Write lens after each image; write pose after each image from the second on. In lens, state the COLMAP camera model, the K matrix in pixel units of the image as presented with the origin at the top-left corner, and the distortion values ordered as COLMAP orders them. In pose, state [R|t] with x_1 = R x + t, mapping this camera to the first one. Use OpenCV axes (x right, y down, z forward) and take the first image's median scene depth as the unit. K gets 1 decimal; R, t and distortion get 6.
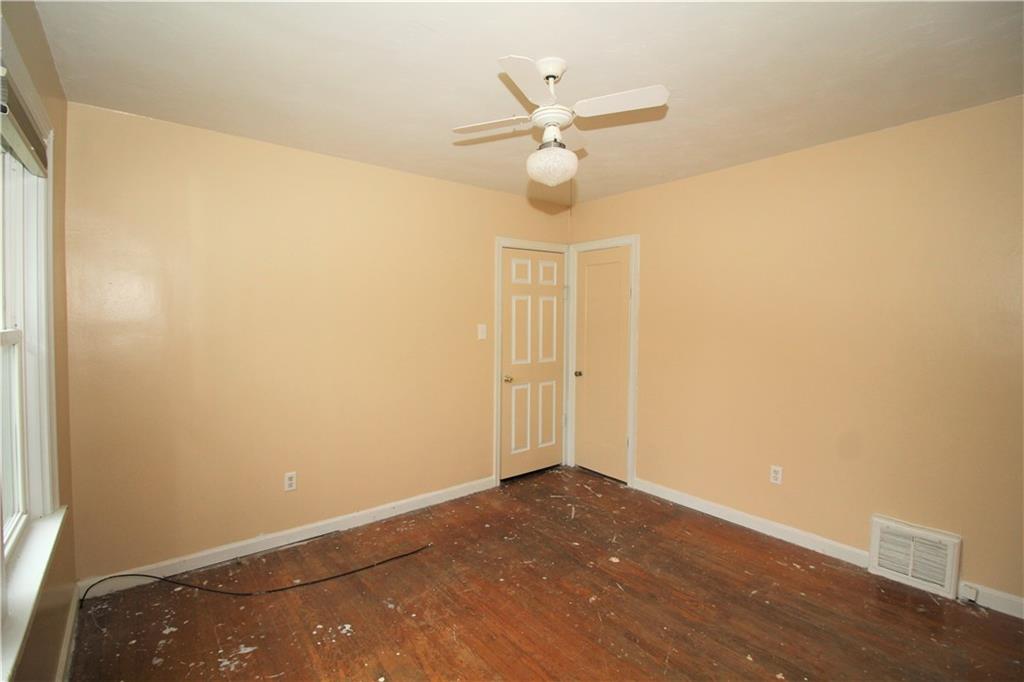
lens RADIAL K [[481.4, 0, 507.2], [0, 481.4, 334.4], [0, 0, 1]] dist [-0.002288, -0.011889]
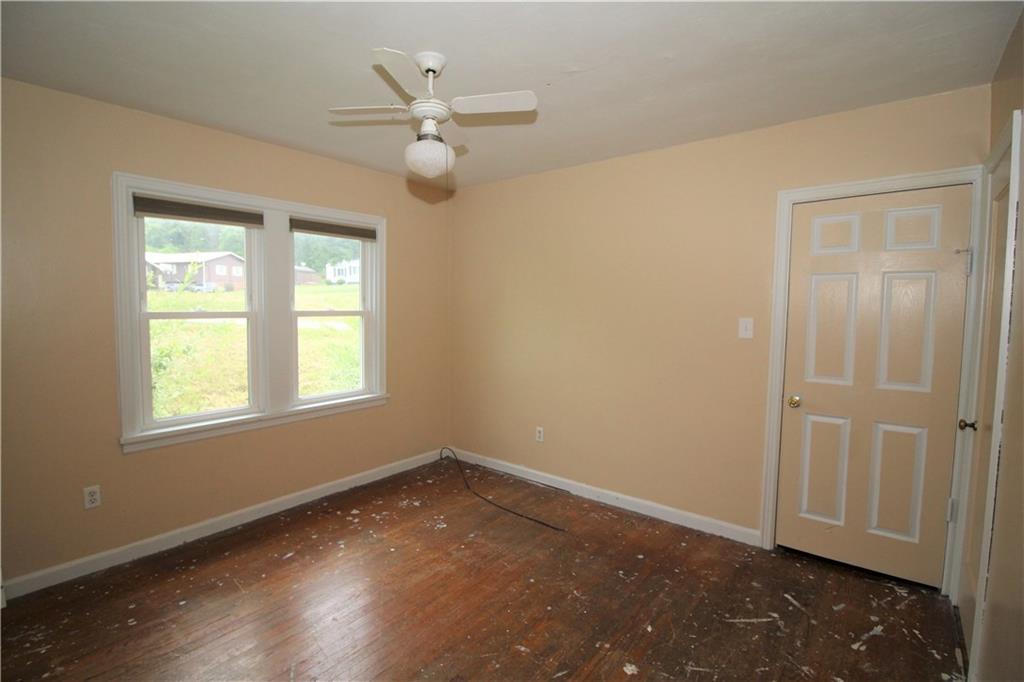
lens RADIAL K [[481.4, 0, 507.2], [0, 481.4, 334.4], [0, 0, 1]] dist [-0.002288, -0.011889]
pose [[0.200809, 0.058222, -0.977899, 0.807931], [-0.044148, 0.997756, 0.050339, -0.022305], [0.978635, 0.033064, 0.202929, 0.675402]]
